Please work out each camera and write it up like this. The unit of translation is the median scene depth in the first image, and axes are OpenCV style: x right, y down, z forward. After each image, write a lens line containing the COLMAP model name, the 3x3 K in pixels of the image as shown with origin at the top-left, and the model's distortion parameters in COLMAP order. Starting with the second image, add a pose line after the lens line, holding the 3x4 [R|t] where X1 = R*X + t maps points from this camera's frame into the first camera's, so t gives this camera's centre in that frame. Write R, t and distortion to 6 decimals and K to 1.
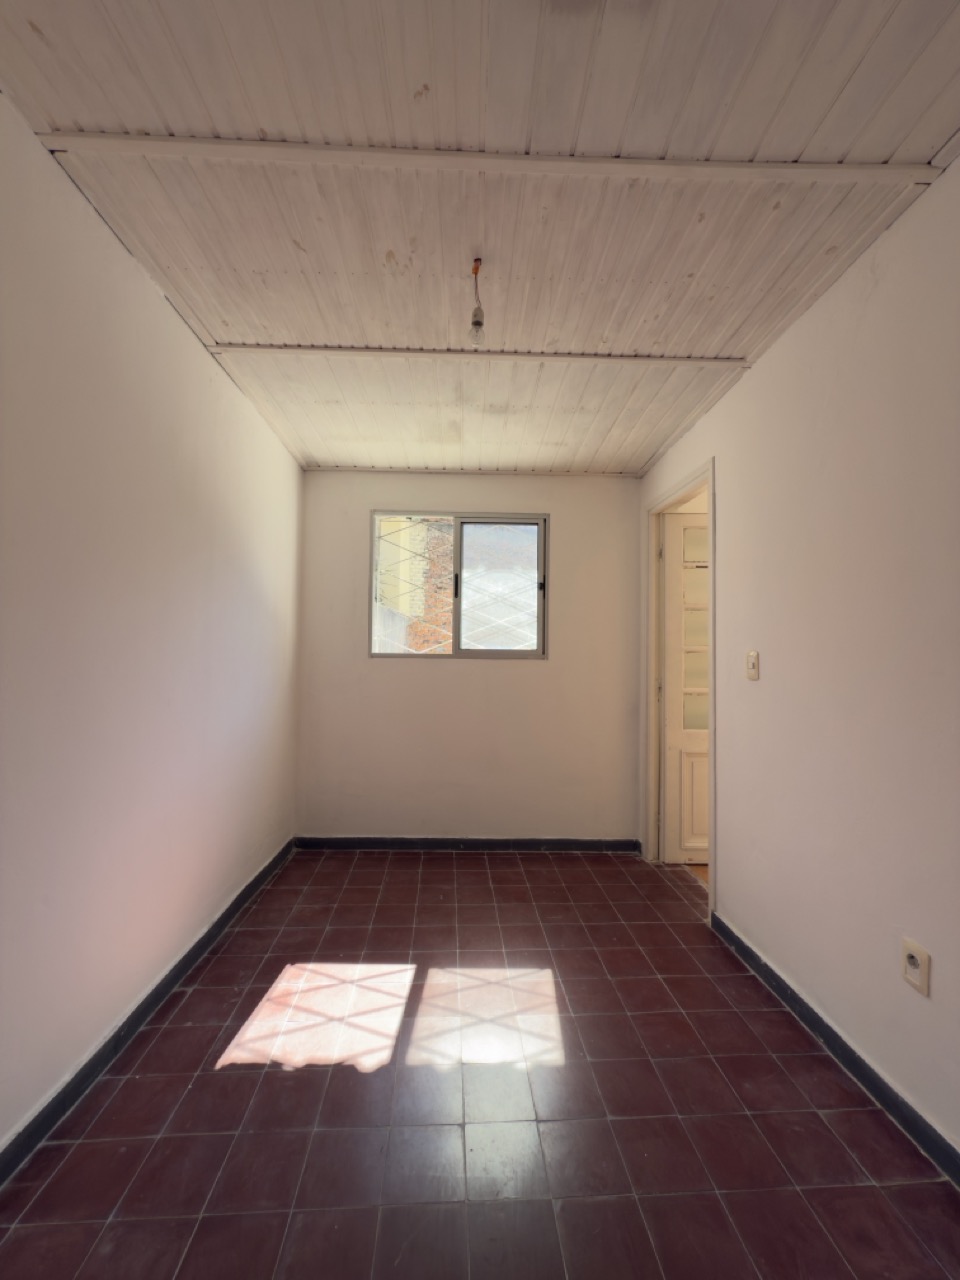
lens RADIAL K [[504.8, 0, 480.0], [0, 504.8, 640.0], [0, 0, 1]] dist [-0.001257, -0.000863]
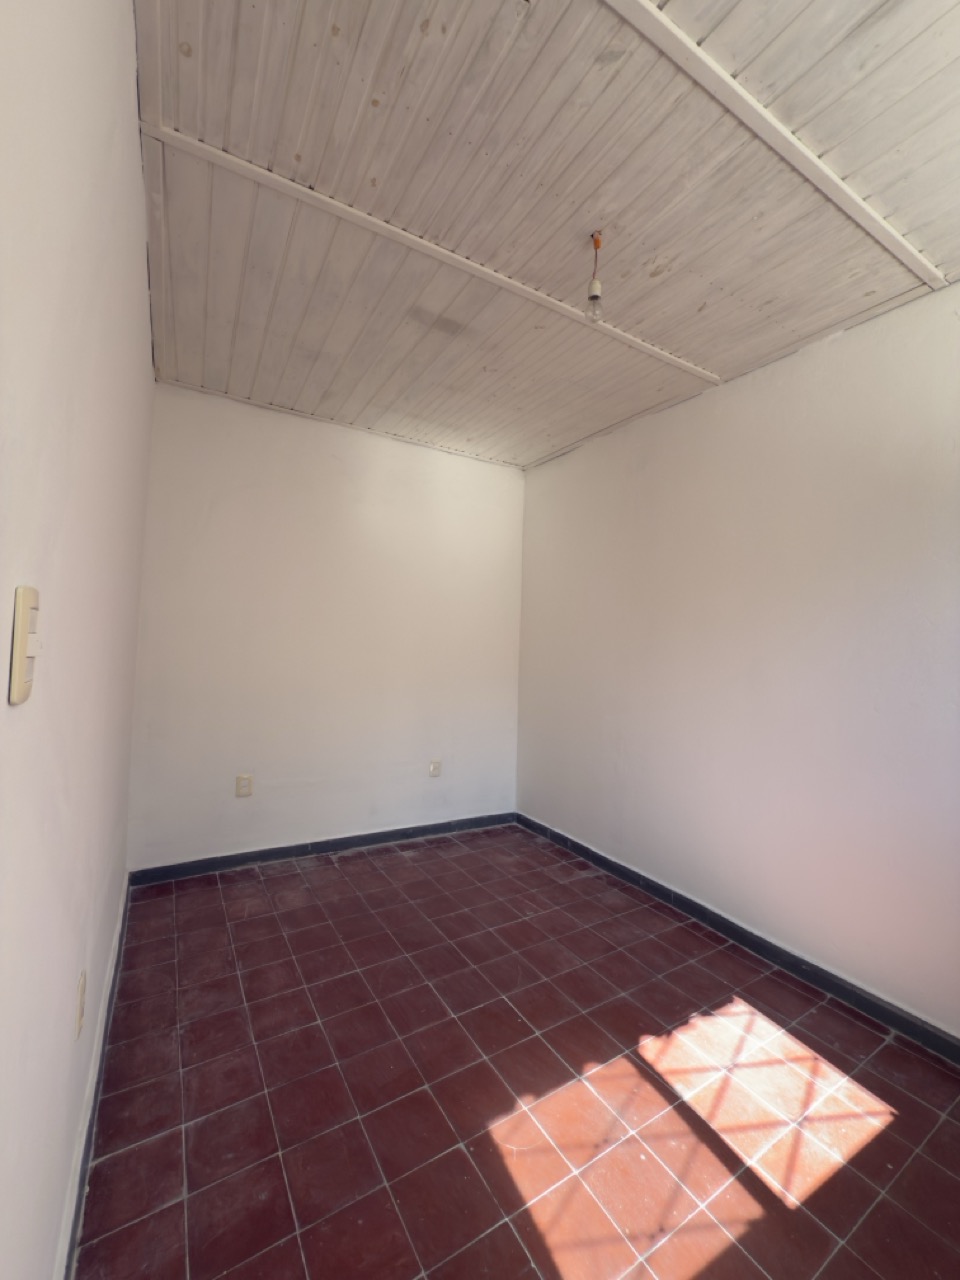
lens RADIAL K [[504.8, 0, 480.0], [0, 504.8, 640.0], [0, 0, 1]] dist [-0.001257, -0.000863]
pose [[-0.879641, -0.047619, -0.473249, 0.582737], [-0.031236, 0.998611, -0.042422, 0.060670], [0.474612, -0.022533, -0.879907, 1.662884]]
